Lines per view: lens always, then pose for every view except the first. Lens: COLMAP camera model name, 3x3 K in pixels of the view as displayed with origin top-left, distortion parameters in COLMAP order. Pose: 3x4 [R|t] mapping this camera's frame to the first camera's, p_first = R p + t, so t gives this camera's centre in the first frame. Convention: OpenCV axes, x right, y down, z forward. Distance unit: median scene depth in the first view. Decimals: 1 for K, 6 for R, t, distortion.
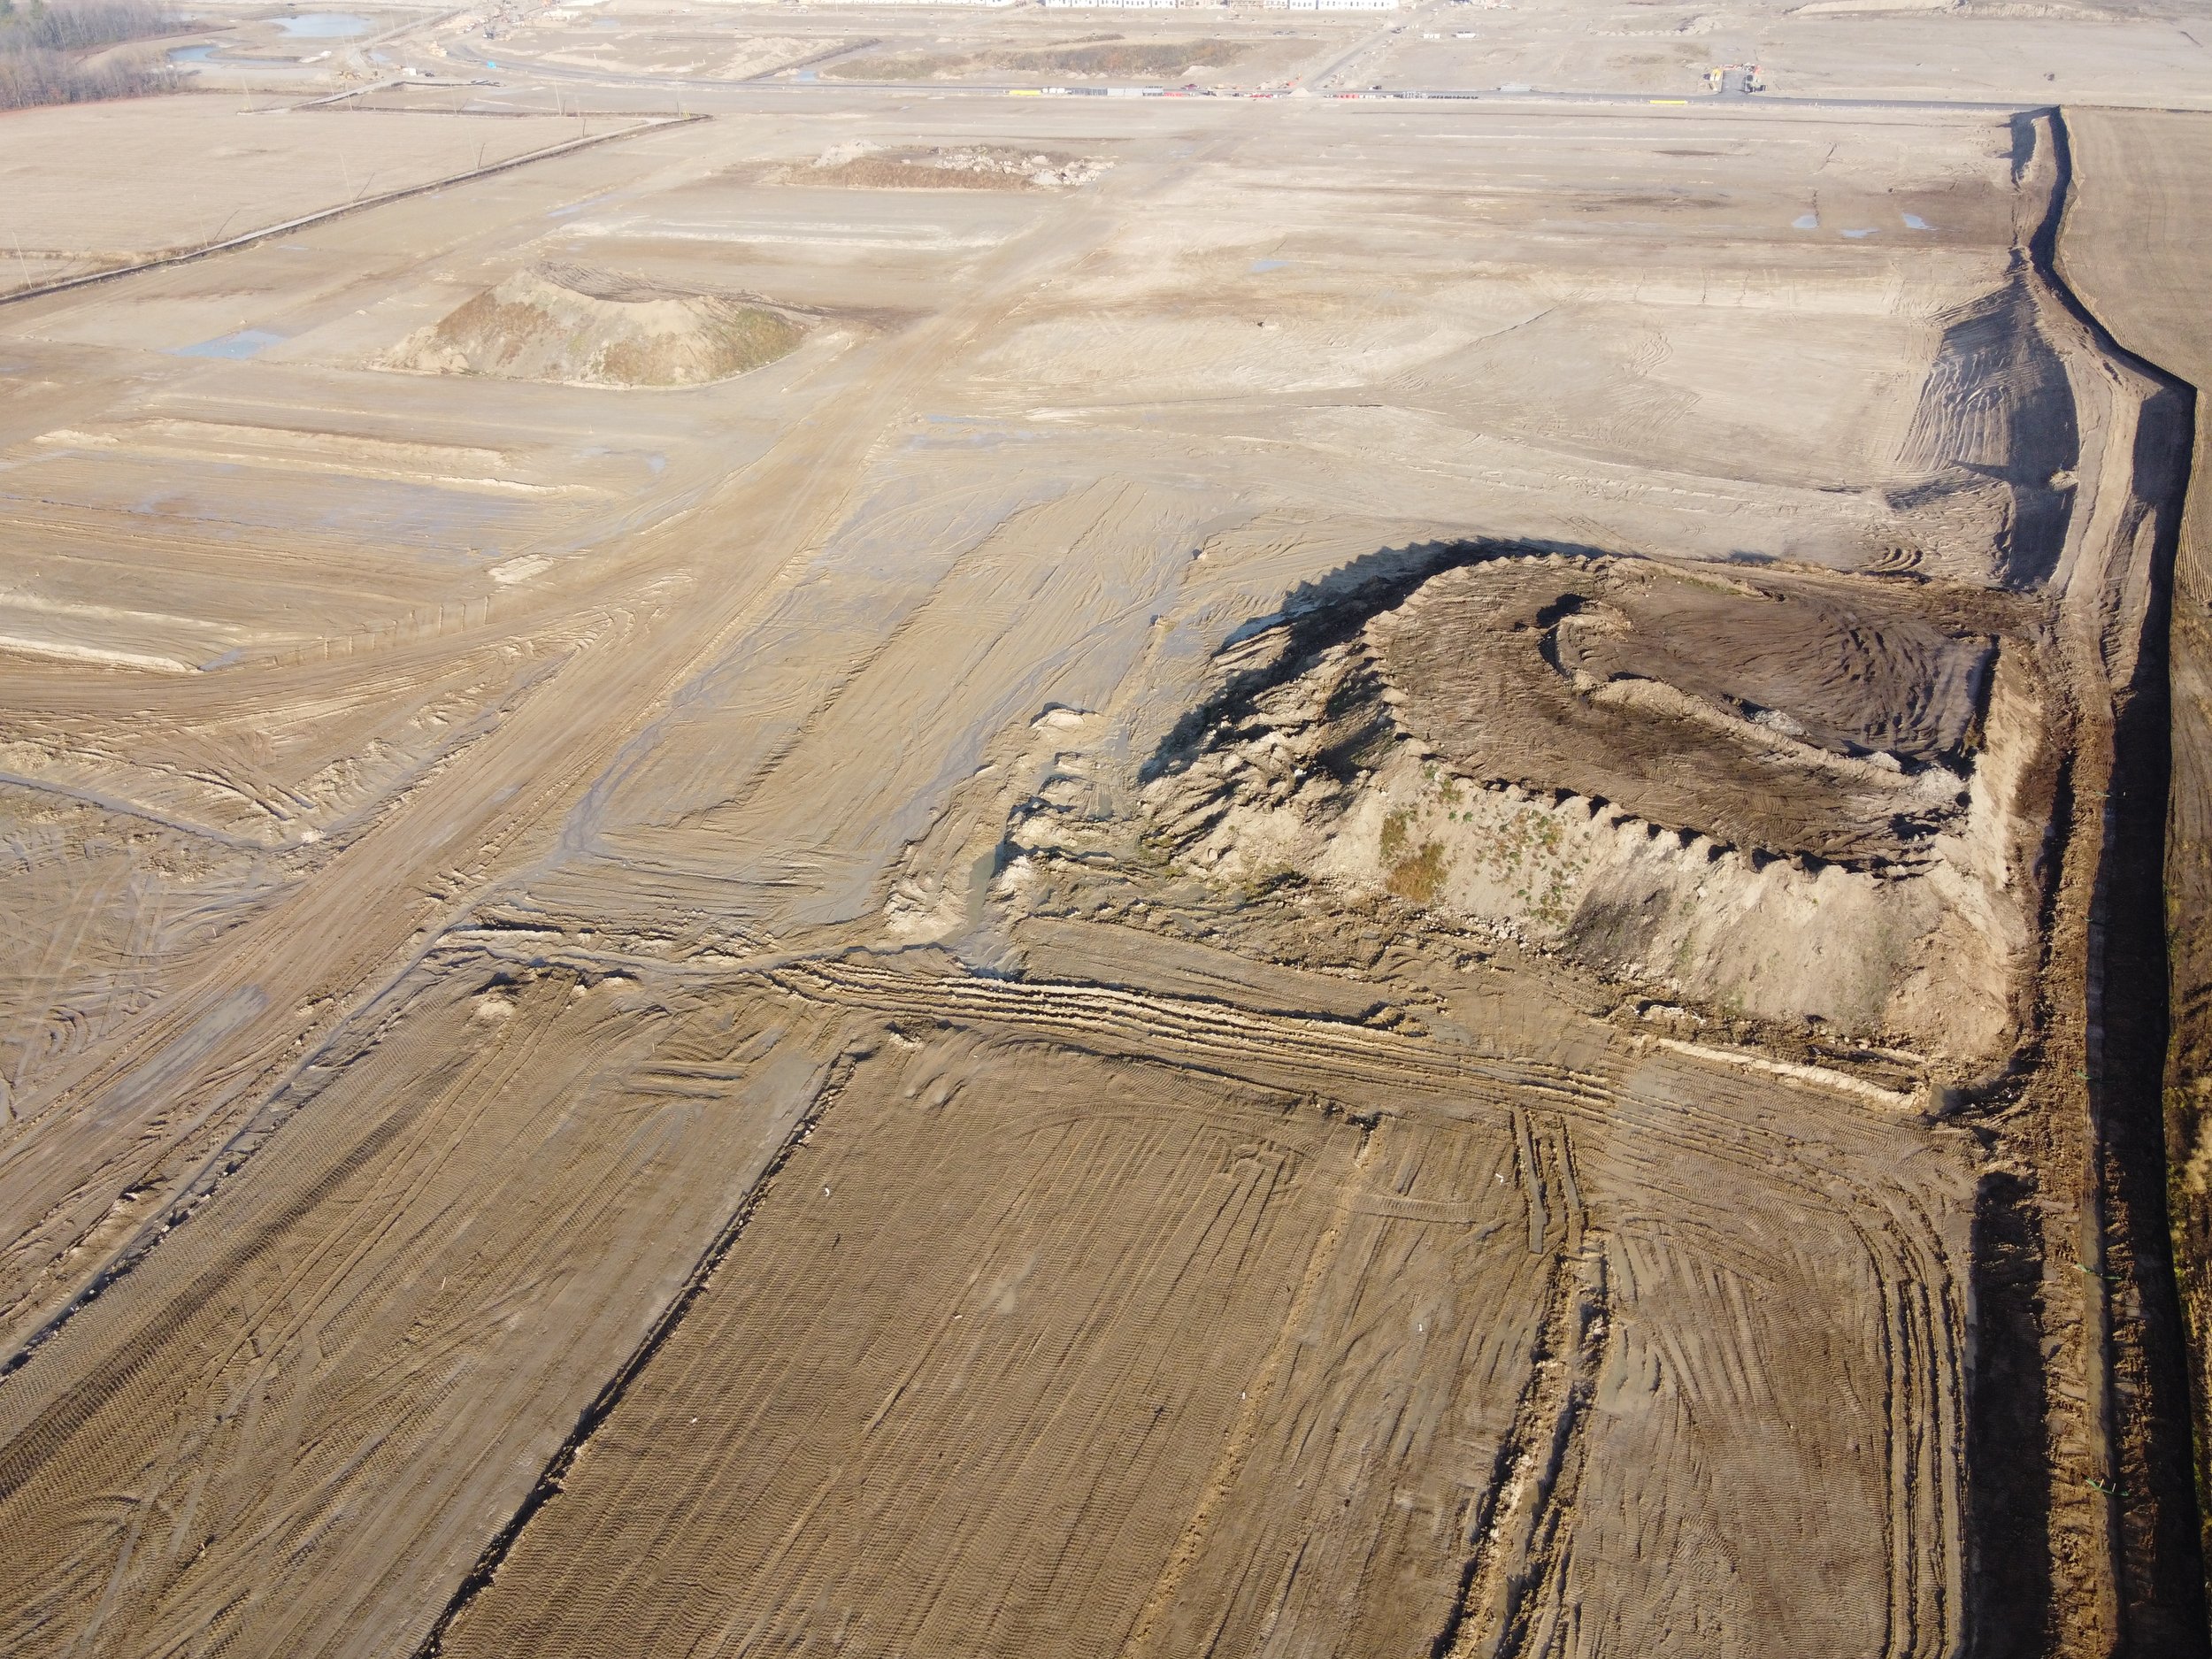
lens RADIAL K [[1735.9, 0, 1106.0], [0, 1735.9, 829.5], [0, 0, 1]] dist [-0.005002, 0.045960]
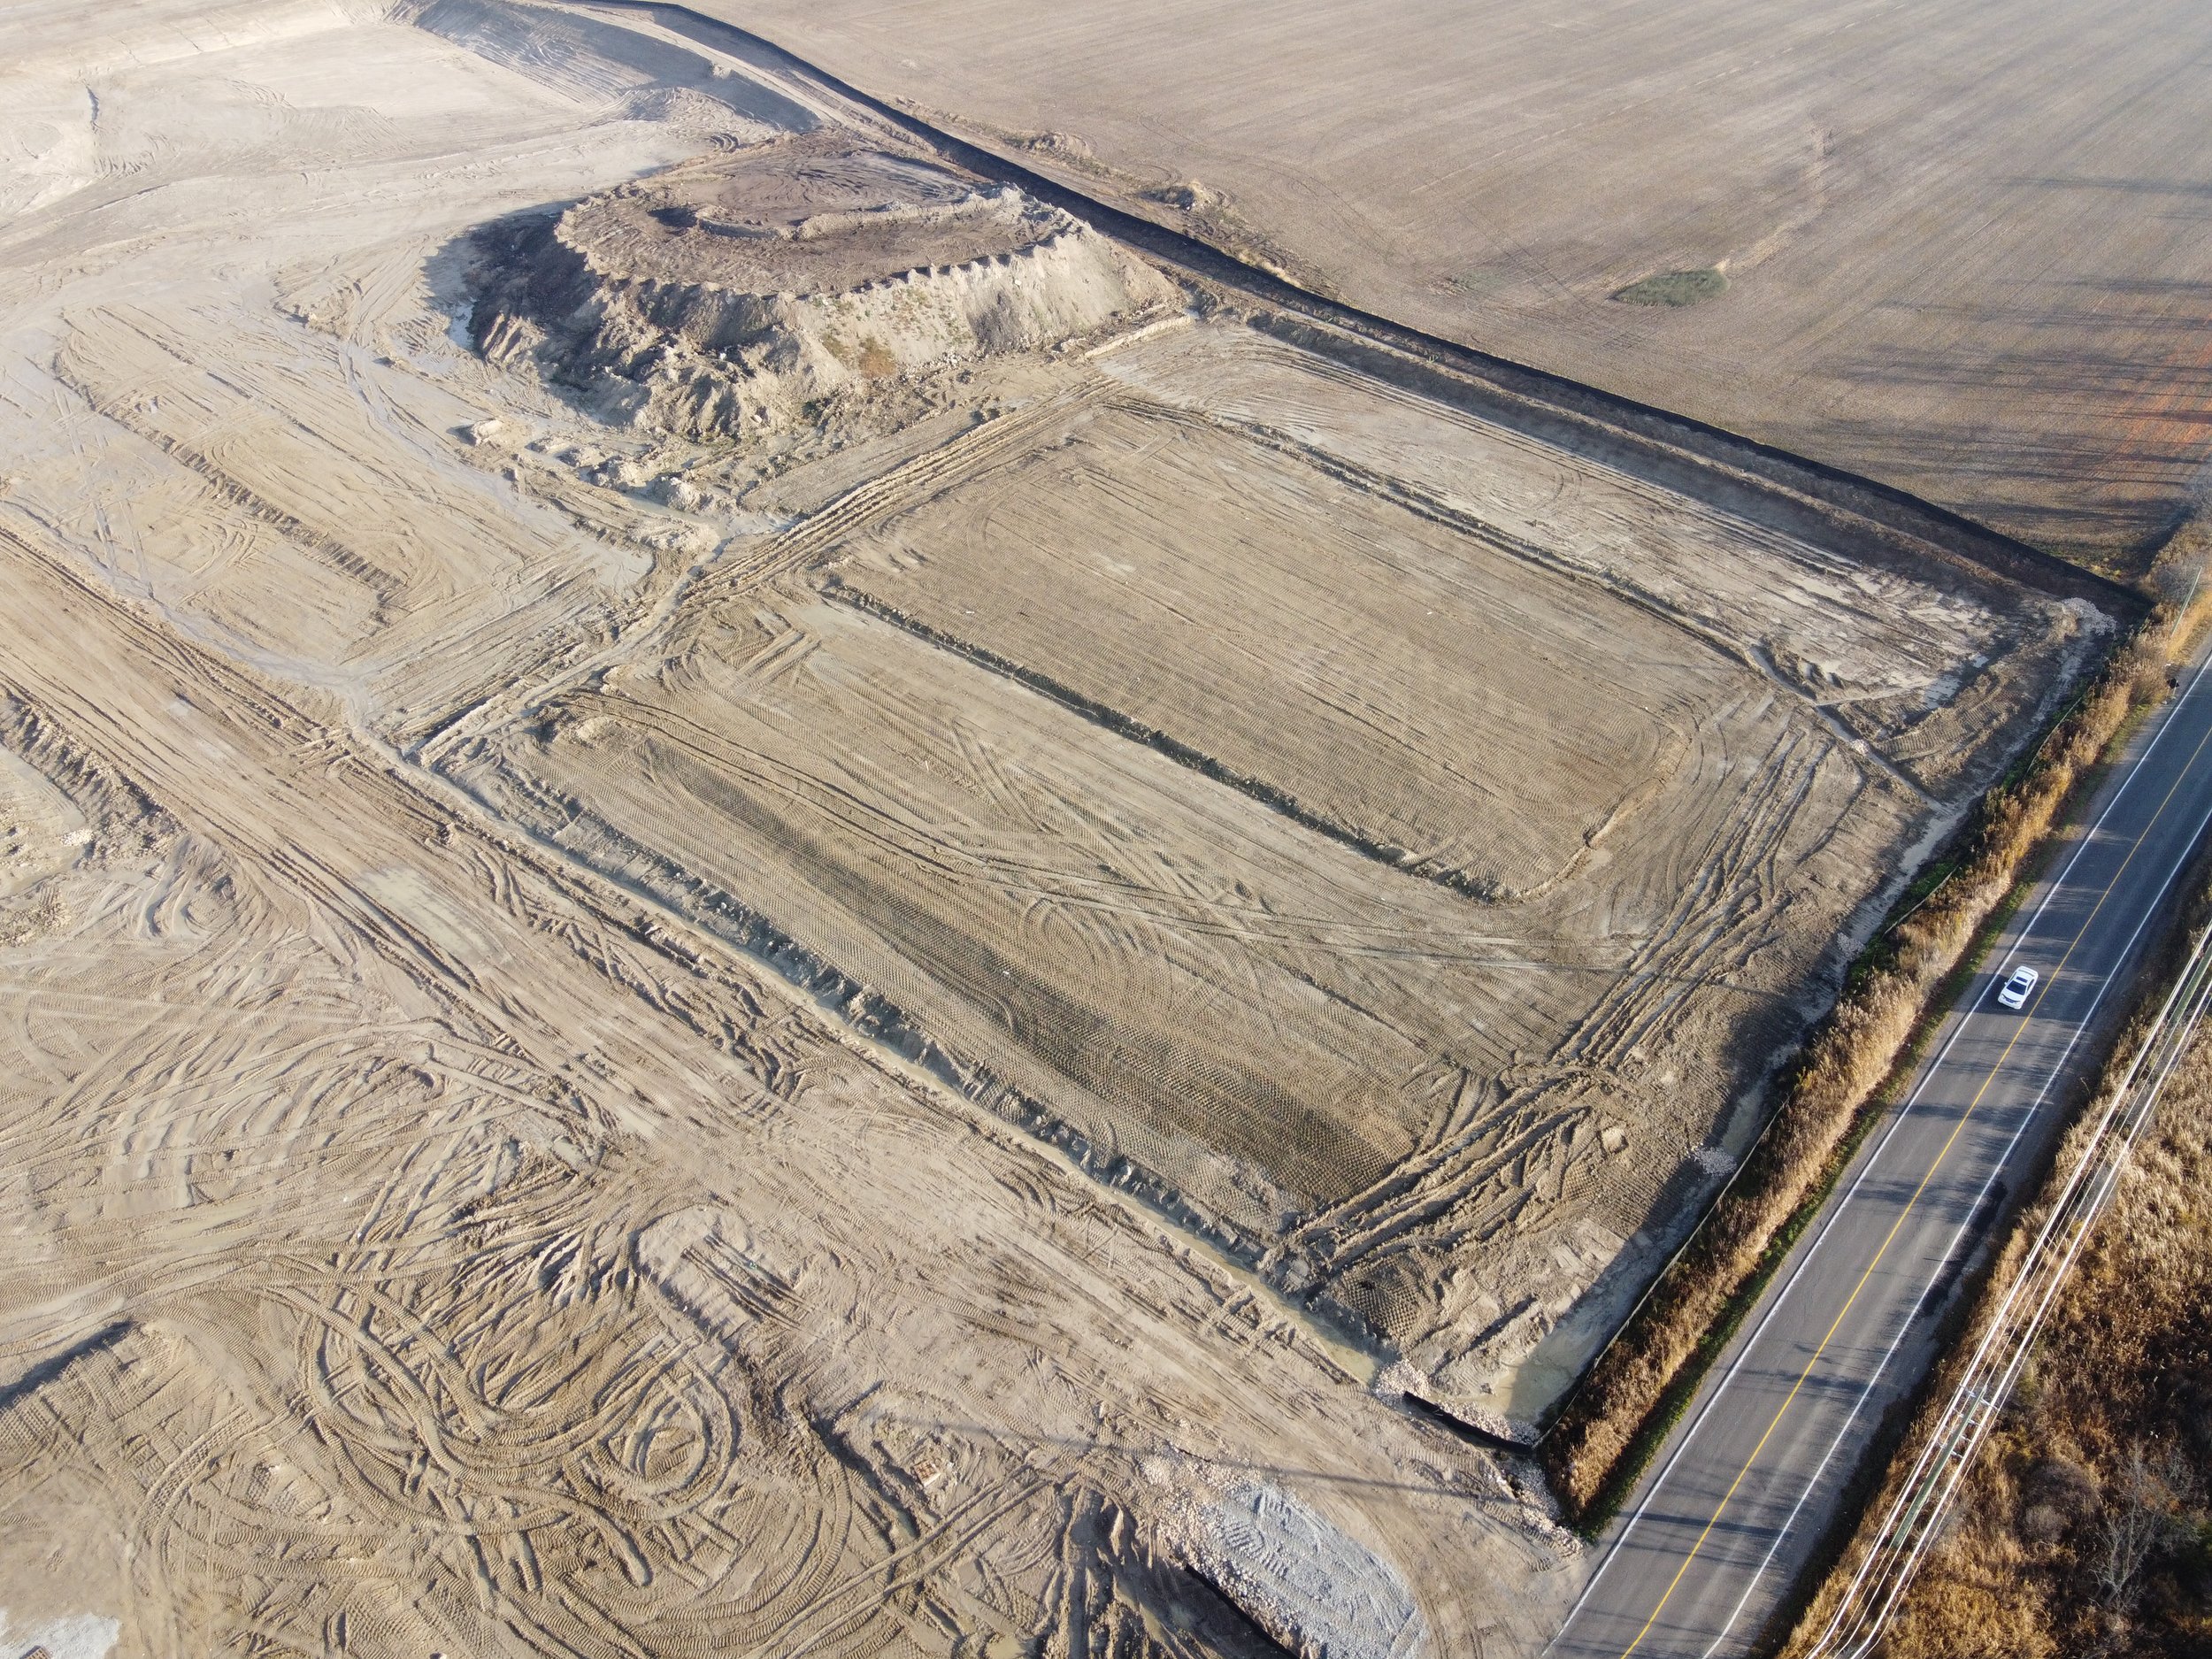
lens RADIAL K [[1735.9, 0, 1106.0], [0, 1735.9, 829.5], [0, 0, 1]] dist [-0.005002, 0.045960]
pose [[0.387349, -0.544528, 0.743942, -0.937312], [0.467164, 0.811597, 0.350810, -0.067272], [-0.794808, 0.211657, 0.568755, 0.113562]]
